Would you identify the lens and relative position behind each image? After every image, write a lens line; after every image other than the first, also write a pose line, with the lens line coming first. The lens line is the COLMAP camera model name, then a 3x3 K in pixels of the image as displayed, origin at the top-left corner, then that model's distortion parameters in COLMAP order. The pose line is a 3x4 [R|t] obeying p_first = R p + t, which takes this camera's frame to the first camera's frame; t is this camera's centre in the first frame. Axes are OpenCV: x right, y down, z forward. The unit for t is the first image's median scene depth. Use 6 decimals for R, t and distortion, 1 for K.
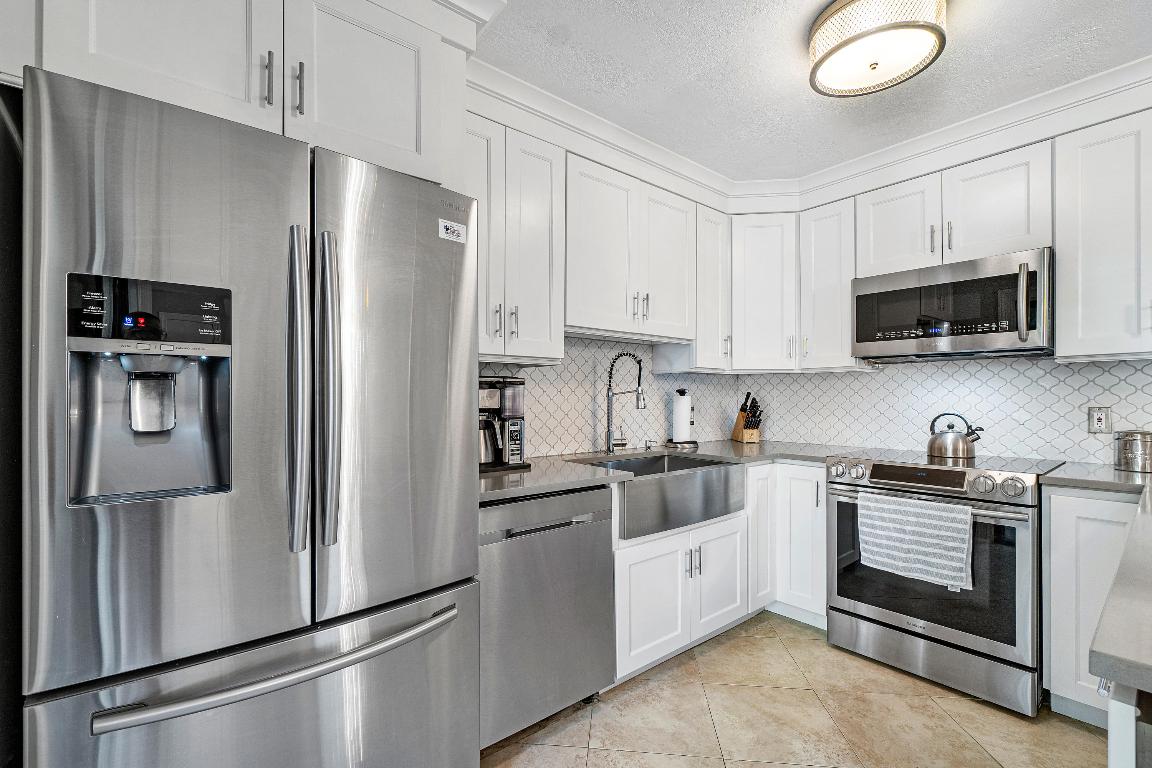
lens RADIAL K [[507.3, 0, 572.6], [0, 507.3, 395.0], [0, 0, 1]] dist [-0.001330, -0.000092]
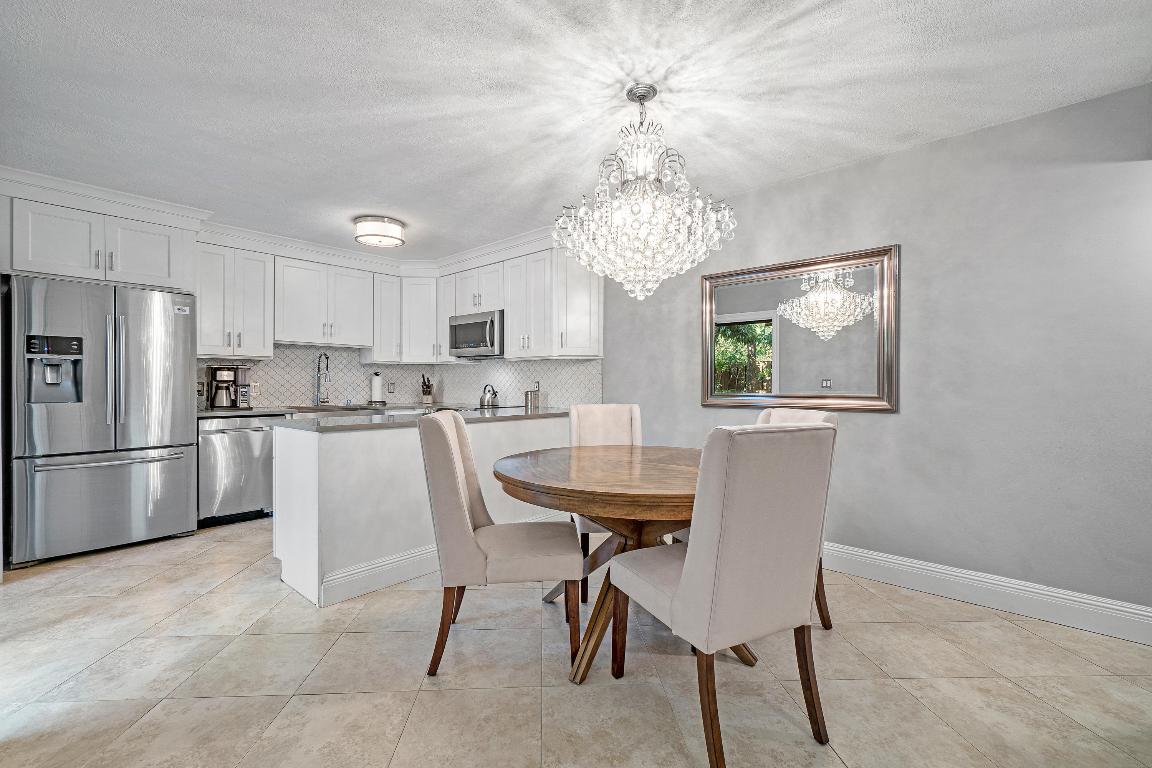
lens RADIAL K [[501.6, 0, 562.4], [0, 501.6, 384.0], [0, 0, 1]] dist [0.018232, 0.000176]
pose [[0.990565, 0.001888, 0.137027, 0.785561], [-0.002609, 0.999984, 0.005081, 0.022855], [-0.137015, -0.005391, 0.990554, -1.083481]]
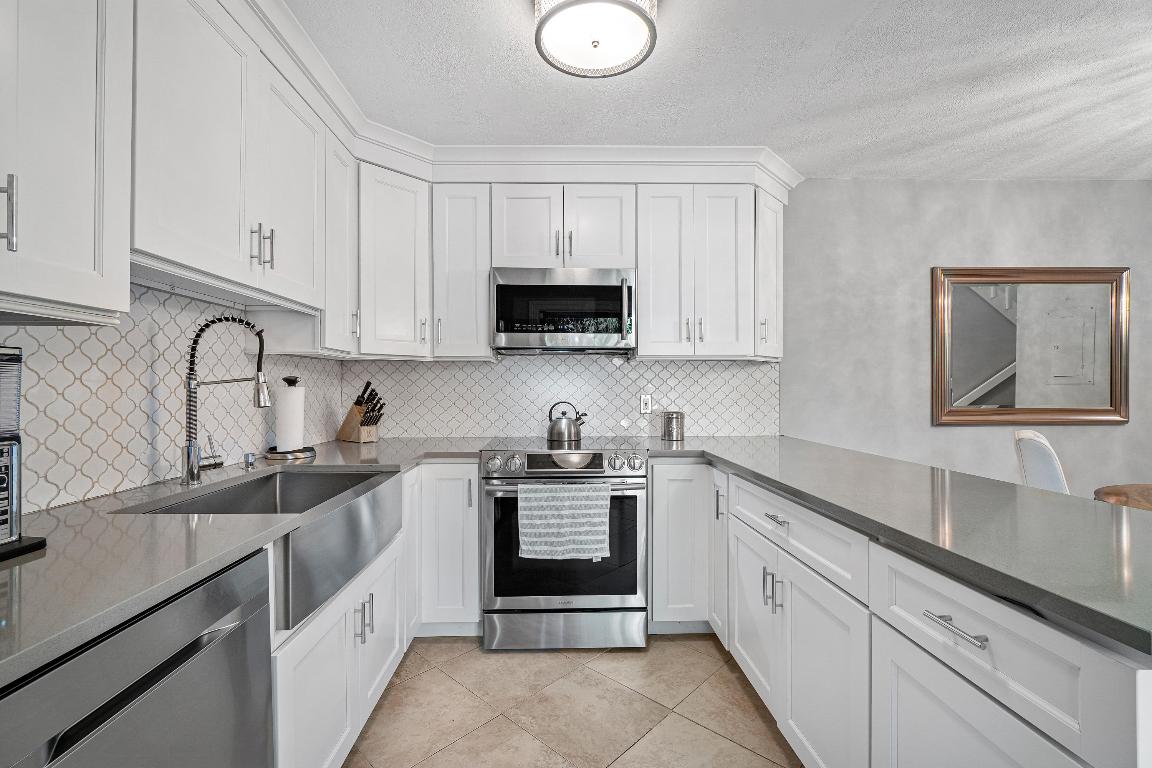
lens RADIAL K [[501.1, 0, 569.8], [0, 501.1, 386.4], [0, 0, 1]] dist [-0.000822, 0.001019]
pose [[0.614360, -0.001462, 0.789025, -0.130499], [-0.001836, 0.999993, 0.003283, -0.001697], [-0.789024, -0.003466, 0.614353, 0.312745]]
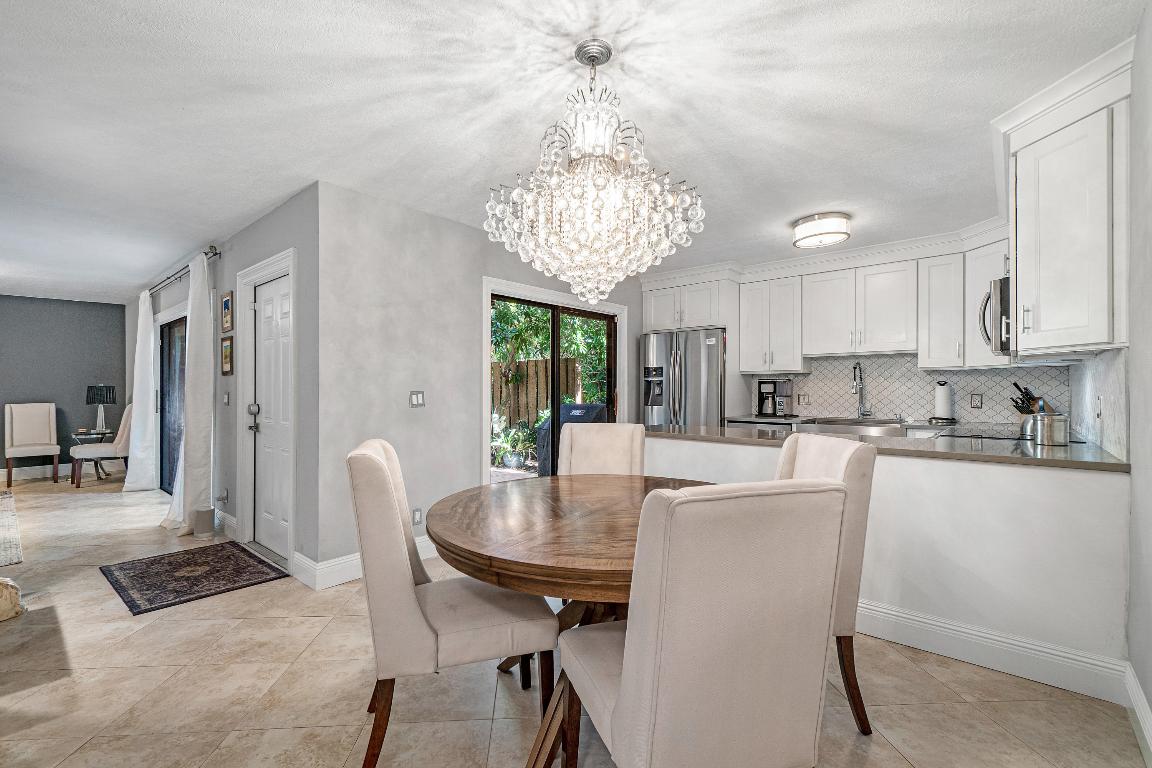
lens RADIAL K [[501.1, 0, 569.8], [0, 501.1, 386.4], [0, 0, 1]] dist [-0.000822, 0.001019]
pose [[0.160879, -0.003683, -0.986967, 1.816935], [0.003955, 0.999987, -0.003087, 0.002803], [0.986966, -0.003406, 0.160891, -0.331211]]
